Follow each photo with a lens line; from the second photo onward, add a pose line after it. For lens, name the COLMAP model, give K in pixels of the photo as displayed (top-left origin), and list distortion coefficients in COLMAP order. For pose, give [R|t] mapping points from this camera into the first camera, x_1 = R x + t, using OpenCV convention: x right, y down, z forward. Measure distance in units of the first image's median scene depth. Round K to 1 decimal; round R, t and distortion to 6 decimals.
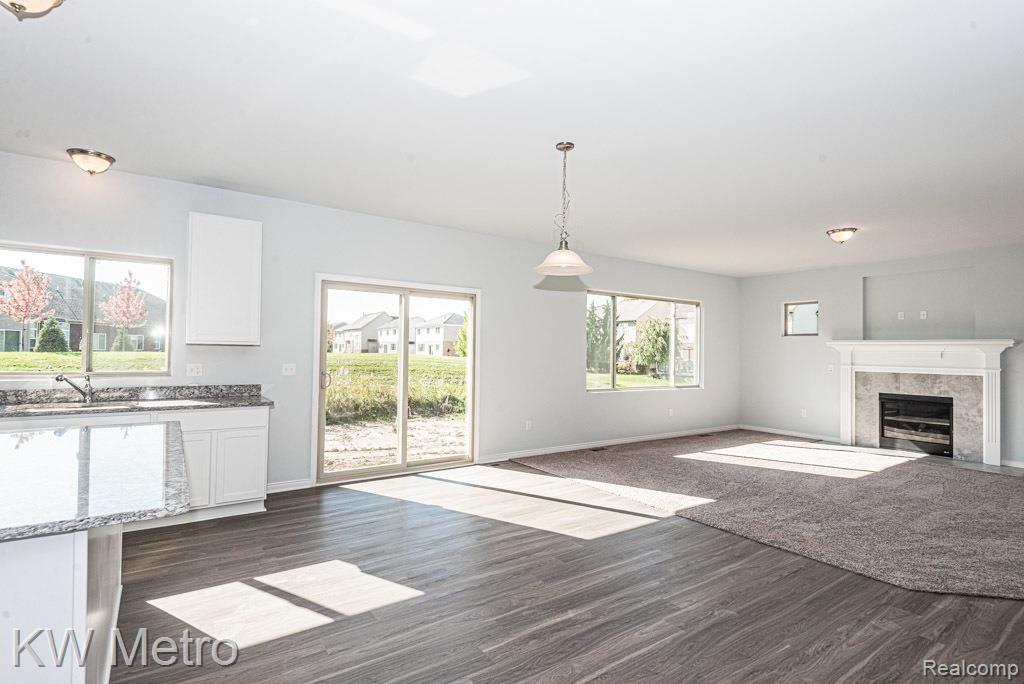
lens RADIAL K [[503.6, 0, 505.6], [0, 503.6, 340.2], [0, 0, 1]] dist [0.001191, -0.008665]
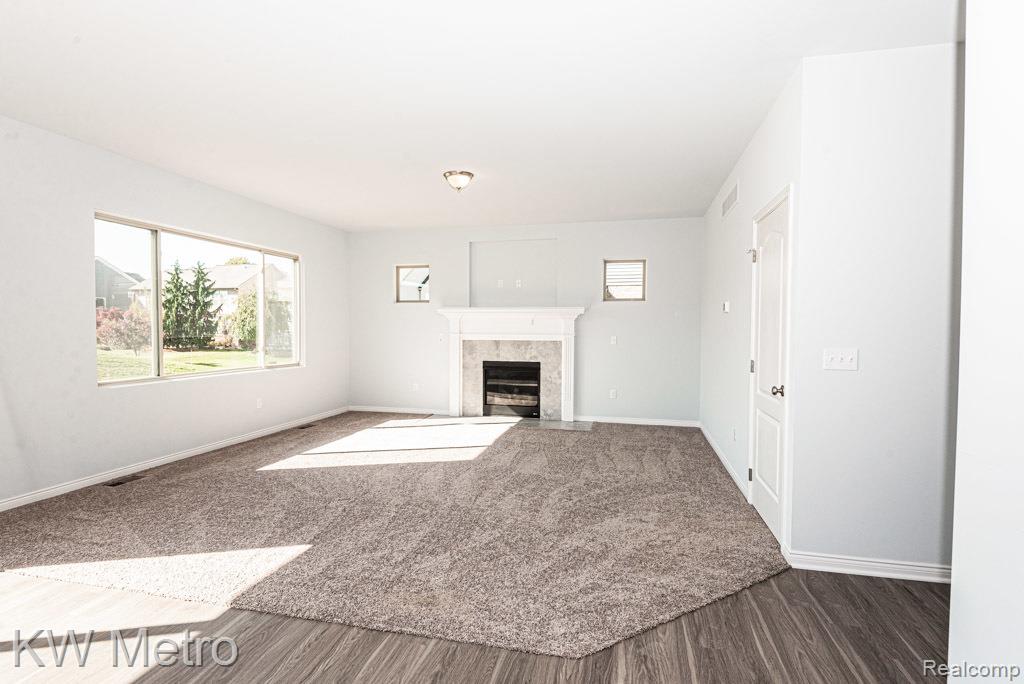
lens RADIAL K [[503.6, 0, 505.6], [0, 503.6, 340.2], [0, 0, 1]] dist [0.001191, -0.008665]
pose [[0.746594, -0.028174, 0.664683, 0.128839], [-0.006878, 0.998723, 0.050059, 0.015367], [-0.665244, -0.041946, 0.745447, 0.252178]]
